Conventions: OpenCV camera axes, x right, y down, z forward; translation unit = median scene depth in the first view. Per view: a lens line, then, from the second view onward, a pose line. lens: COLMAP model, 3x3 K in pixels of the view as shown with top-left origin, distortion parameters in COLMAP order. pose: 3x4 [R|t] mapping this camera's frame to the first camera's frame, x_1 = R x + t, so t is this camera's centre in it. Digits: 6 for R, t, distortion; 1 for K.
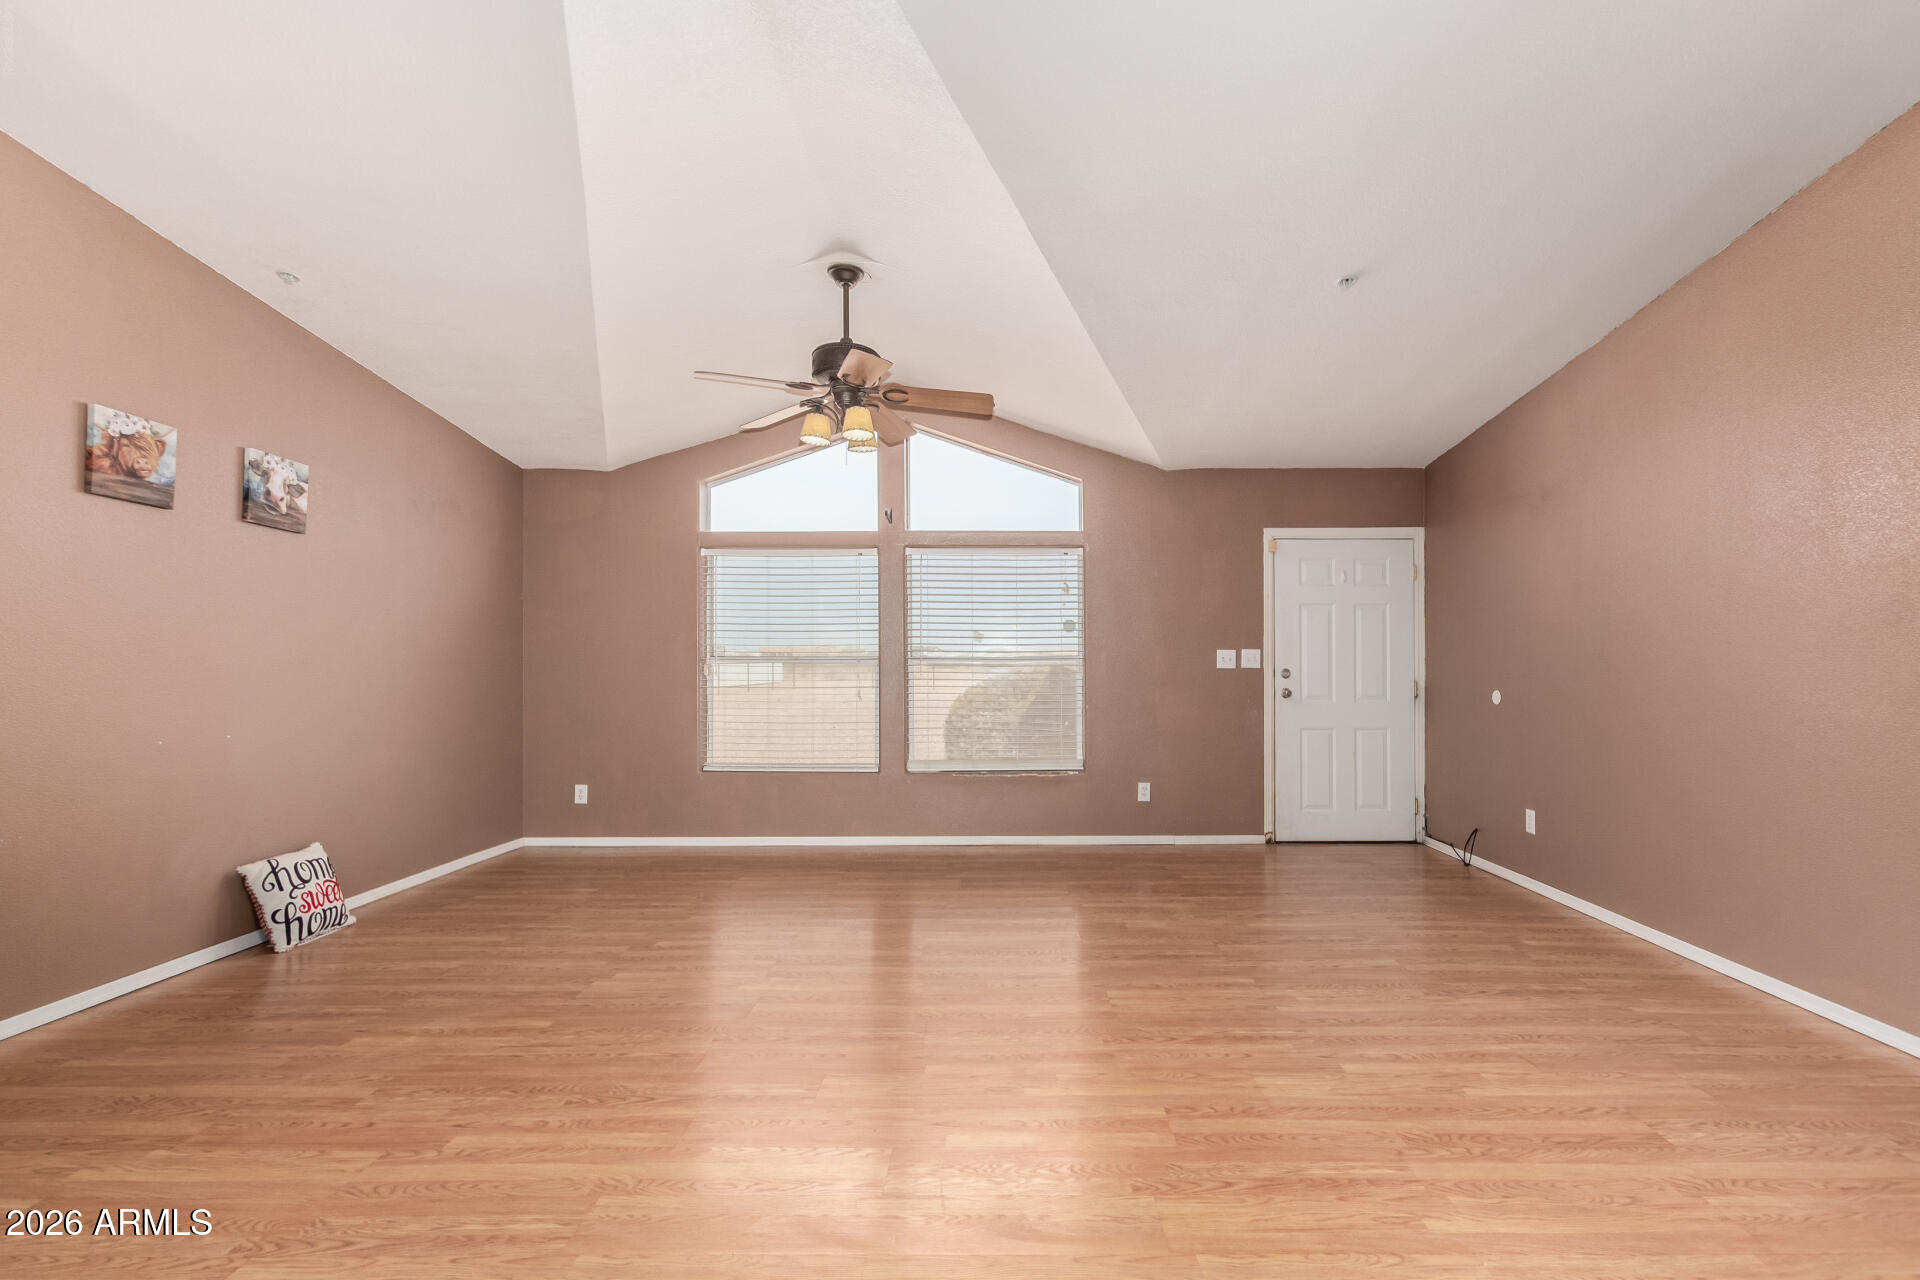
lens RADIAL K [[888.7, 0, 1015.5], [0, 888.7, 659.6], [0, 0, 1]] dist [0.001295, -0.000332]
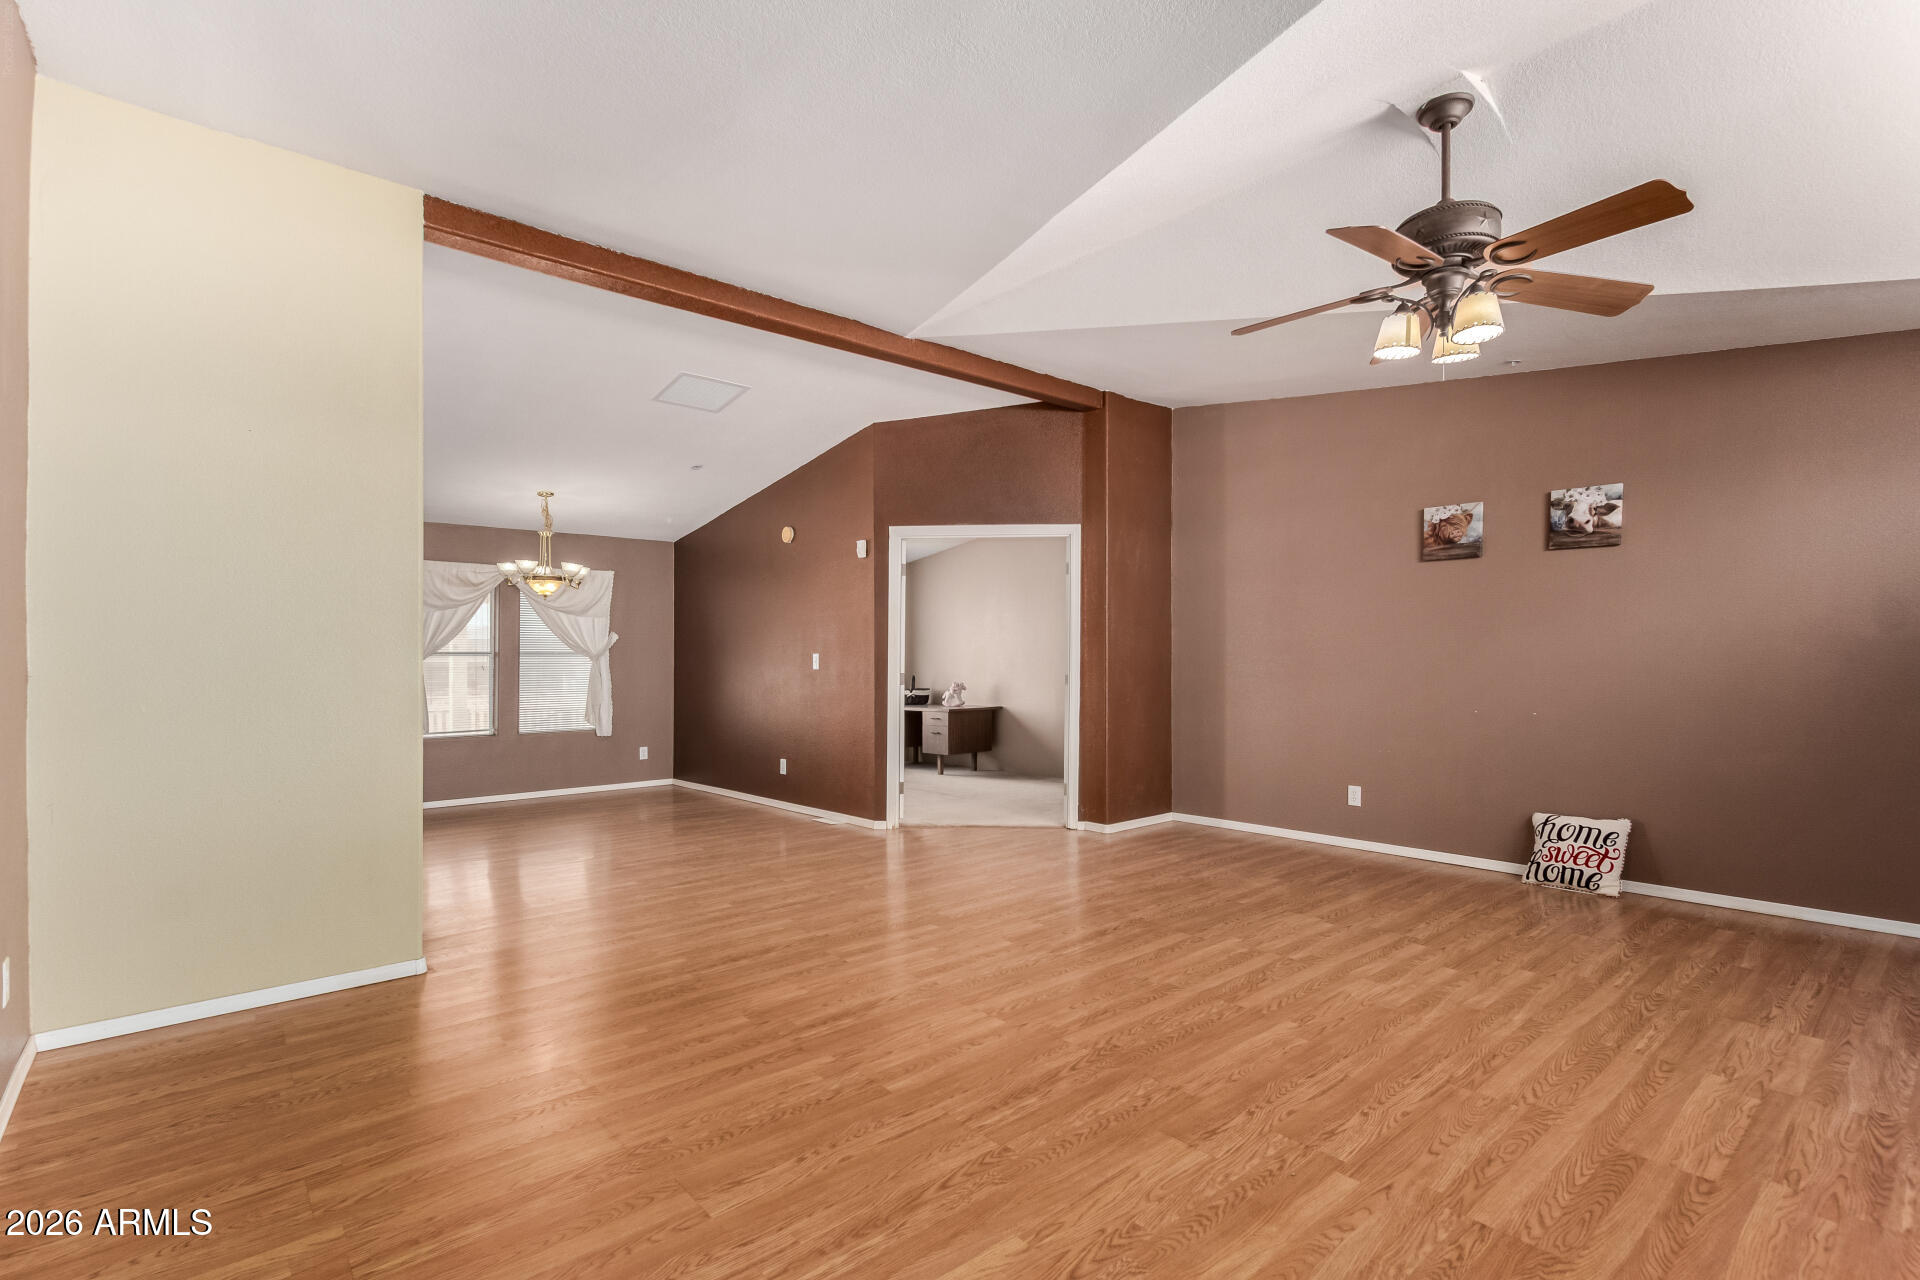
lens RADIAL K [[894.0, 0, 959.5], [0, 894.0, 667.7], [0, 0, 1]] dist [0.001629, 0.000587]
pose [[-0.765913, 0.009278, -0.642877, 0.628073], [0.009982, 0.999947, 0.002538, 0.004595], [0.642866, -0.004473, -0.765965, 1.445977]]
